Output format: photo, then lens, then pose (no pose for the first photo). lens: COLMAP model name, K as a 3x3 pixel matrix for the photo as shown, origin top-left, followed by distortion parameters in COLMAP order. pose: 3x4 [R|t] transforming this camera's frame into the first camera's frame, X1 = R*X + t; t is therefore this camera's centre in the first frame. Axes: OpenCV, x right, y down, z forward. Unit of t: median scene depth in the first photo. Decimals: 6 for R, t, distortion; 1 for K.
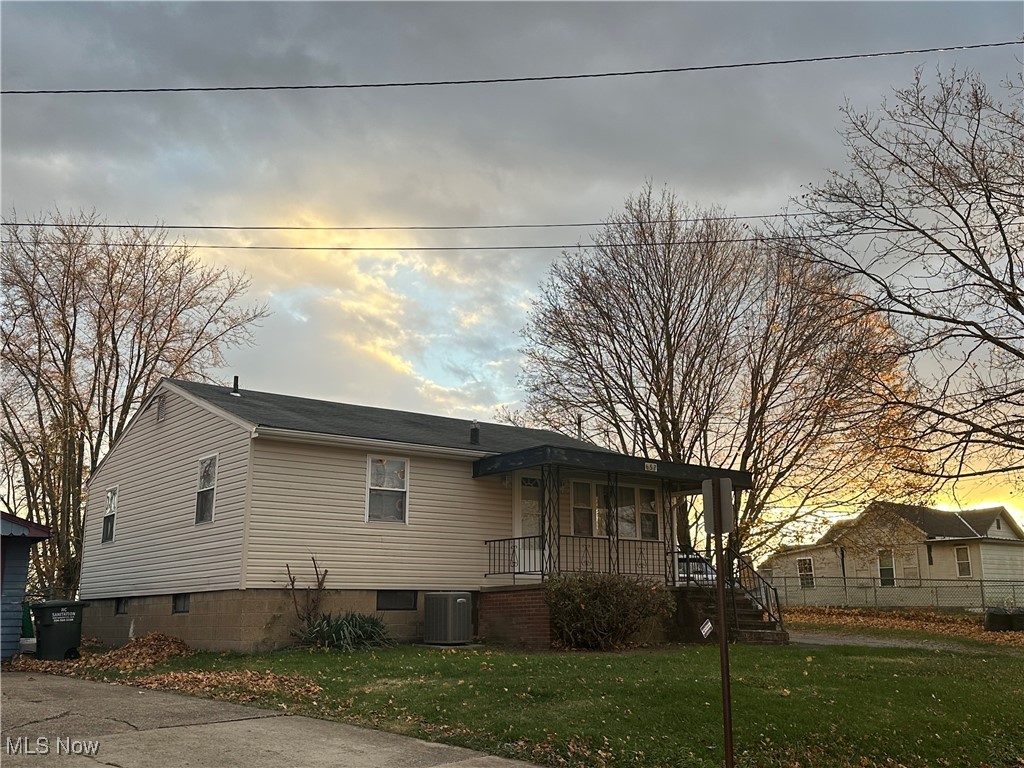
lens RADIAL K [[1032.5, 0, 512.6], [0, 1032.5, 386.5], [0, 0, 1]] dist [0.081387, 0.000000]
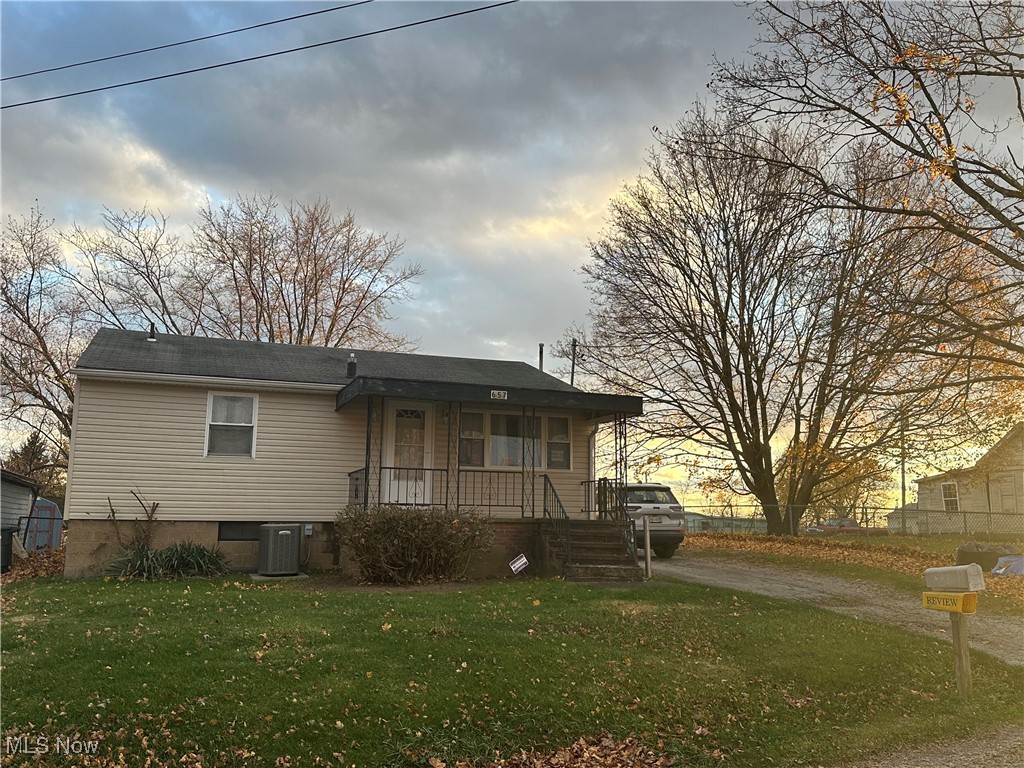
lens RADIAL K [[894.5, 0, 512.1], [0, 894.5, 392.3], [0, 0, 1]] dist [0.079322, -0.005176]
pose [[0.954618, -0.031728, -0.296137, 0.415800], [0.051083, 0.997018, 0.057847, 0.030055], [0.293418, -0.070350, 0.953392, 0.230737]]
